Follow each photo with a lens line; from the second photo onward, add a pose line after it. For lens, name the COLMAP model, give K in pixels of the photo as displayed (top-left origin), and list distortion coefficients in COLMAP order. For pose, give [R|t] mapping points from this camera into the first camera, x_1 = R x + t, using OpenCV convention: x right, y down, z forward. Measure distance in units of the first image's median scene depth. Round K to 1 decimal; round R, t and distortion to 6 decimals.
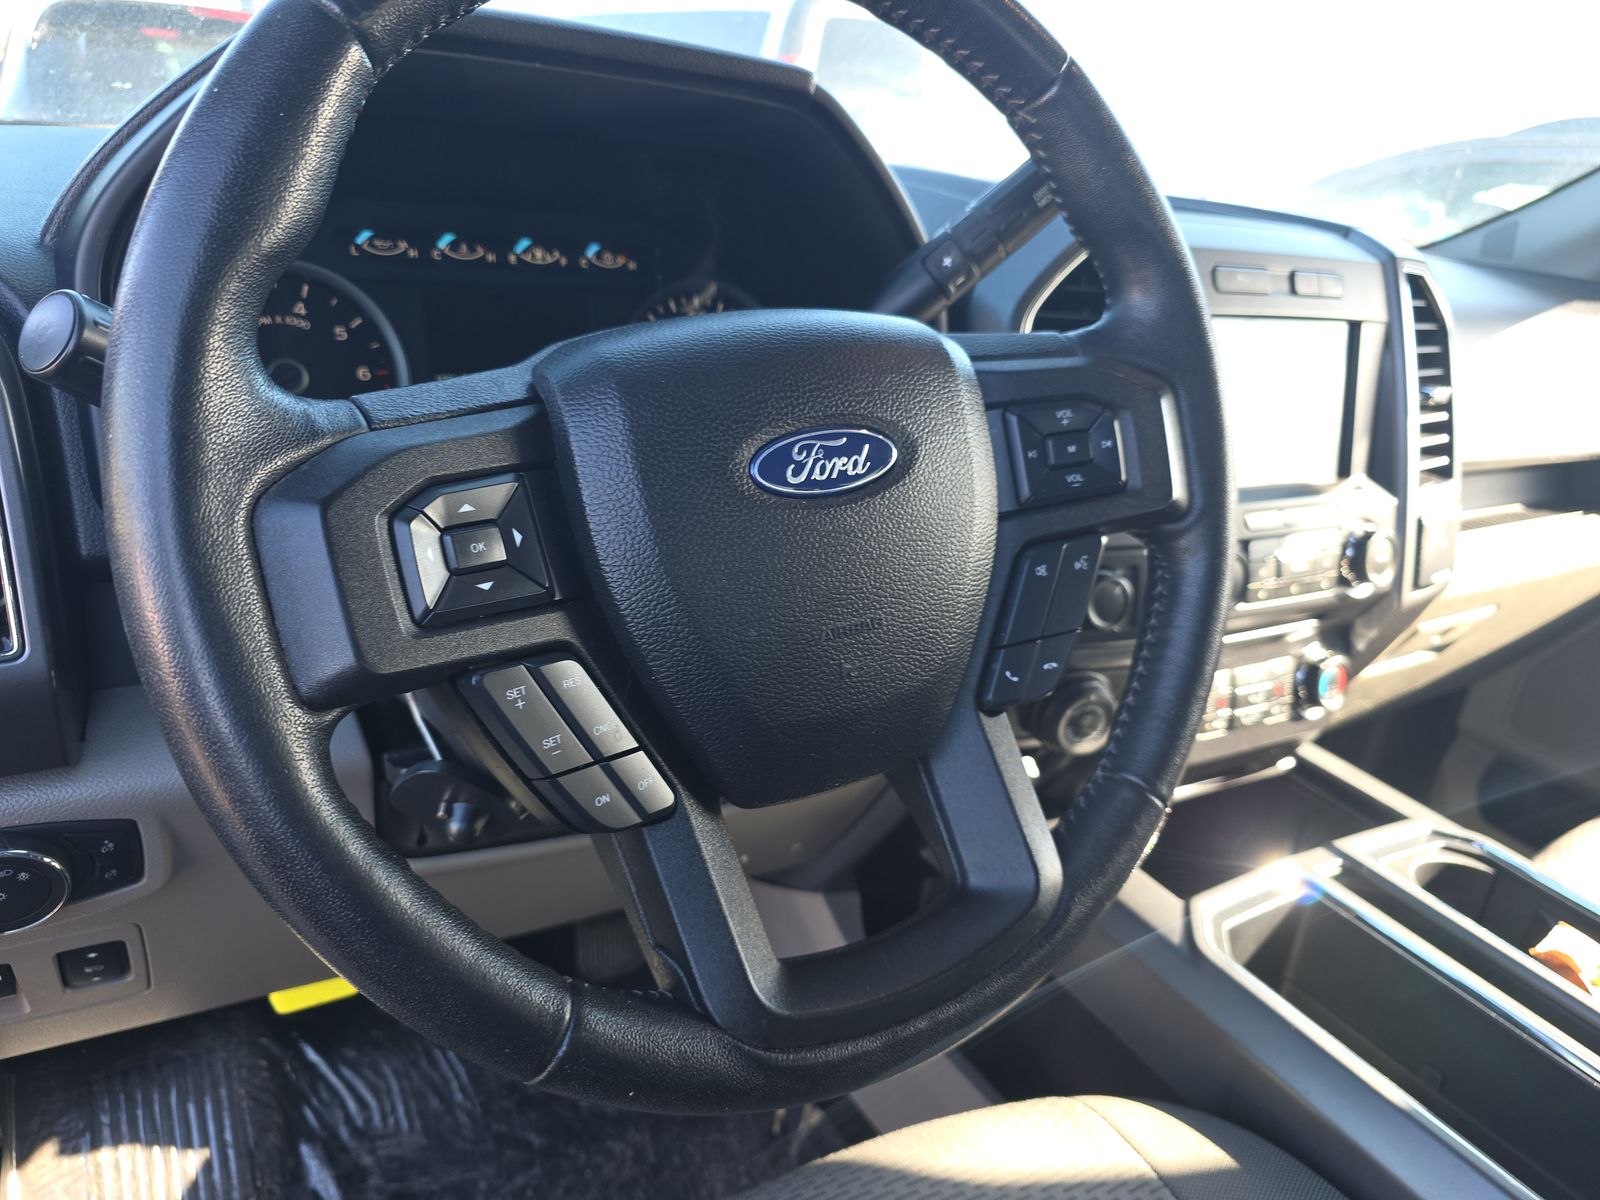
lens RADIAL K [[1107.4, 0, 804.0], [0, 1107.4, 589.7], [0, 0, 1]] dist [-0.006450, -0.019577]
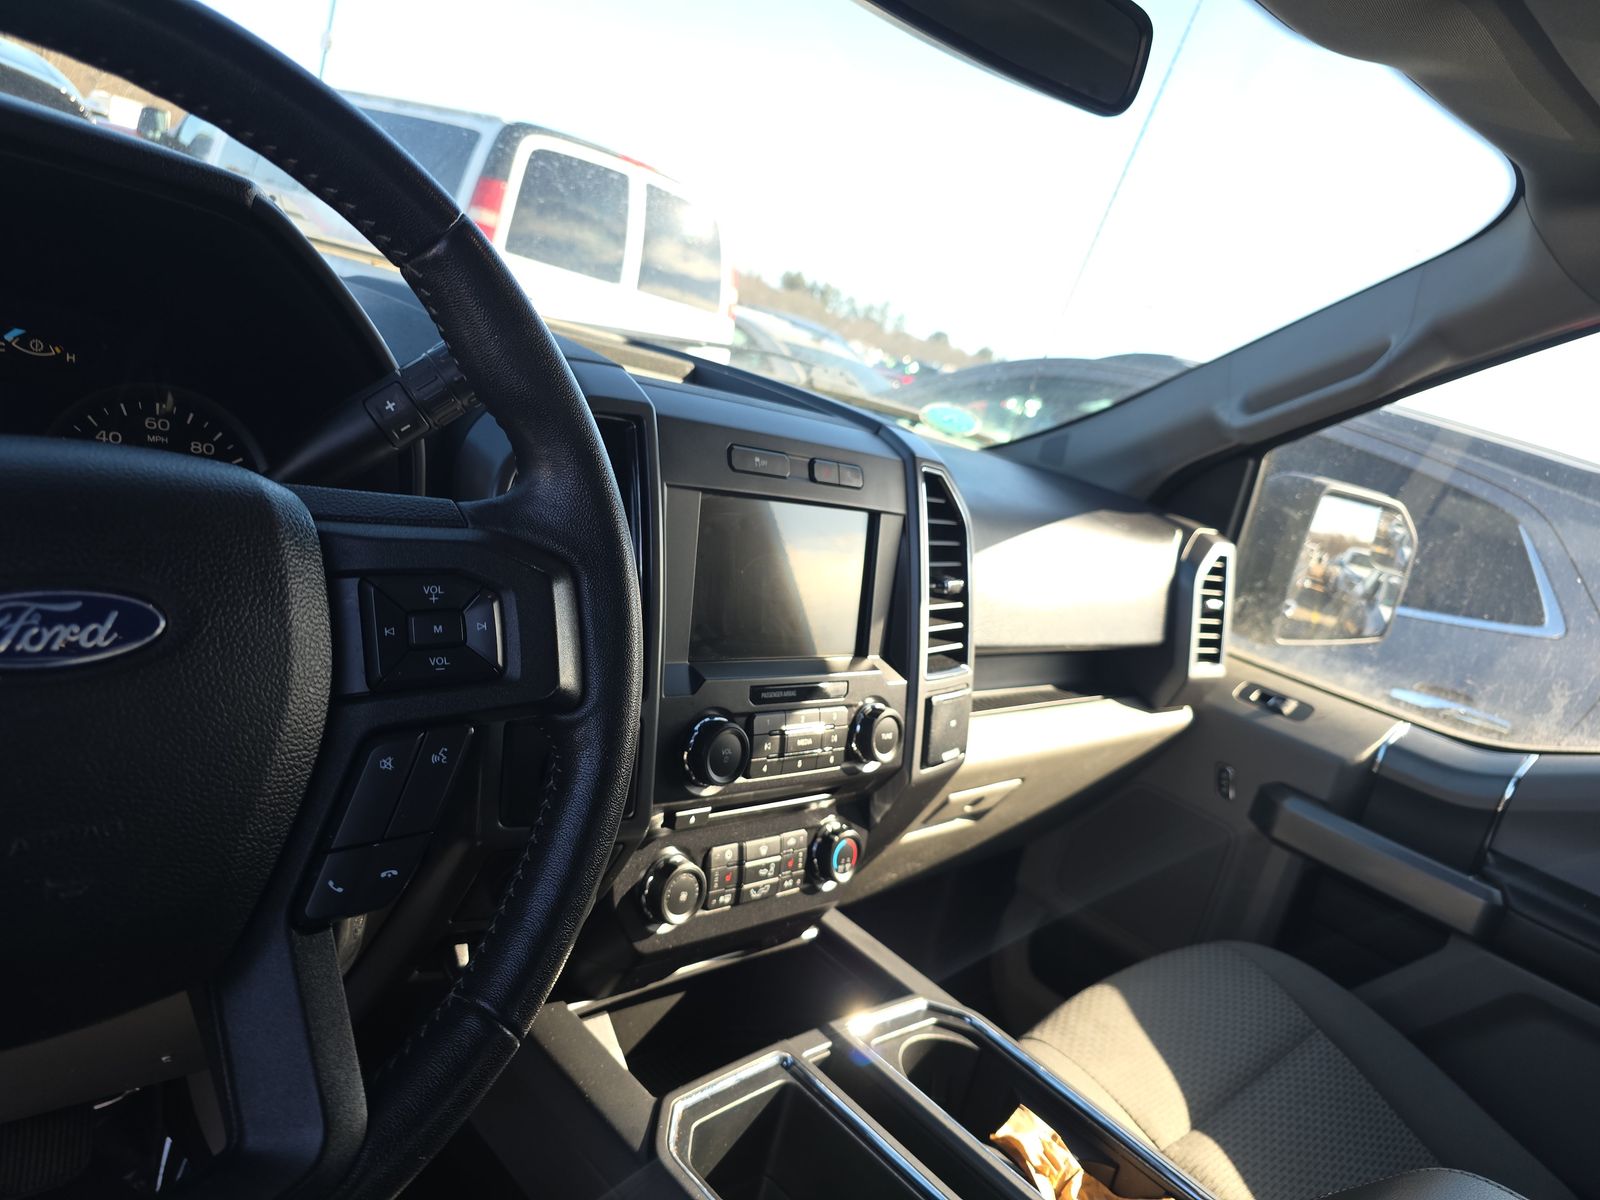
lens RADIAL K [[1073.2, 0, 813.2], [0, 1073.2, 597.9], [0, 0, 1]] dist [0.042740, -0.037942]
pose [[0.956318, 0.086281, 0.279305, 0.159473], [-0.055797, 0.991760, -0.115324, -0.037526], [-0.286954, 0.094702, 0.953252, 0.038778]]
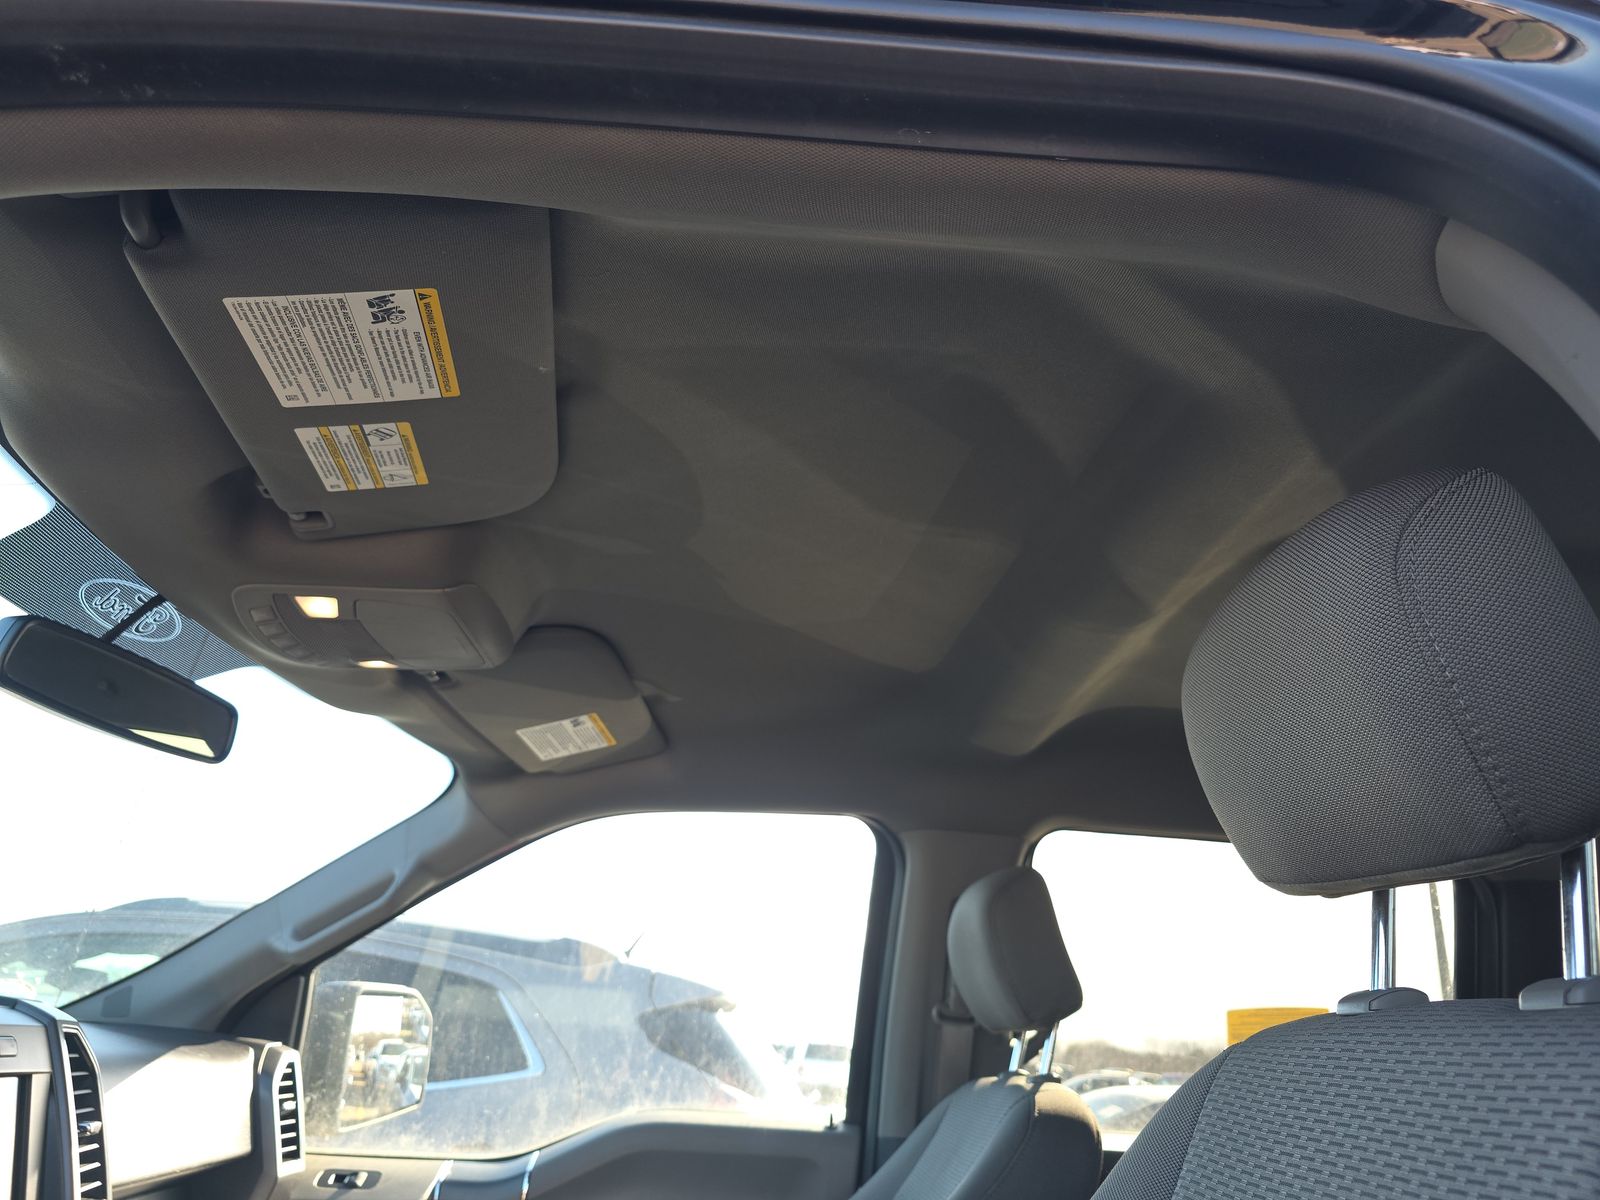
lens RADIAL K [[1073.2, 0, 784.6], [0, 1073.2, 603.8], [0, 0, 1]] dist [0.042740, -0.037942]
pose [[0.463653, 0.256193, 0.848169, -0.284314], [0.318280, 0.845225, -0.429293, 0.109608], [-0.826876, 0.468998, 0.310350, -0.351445]]
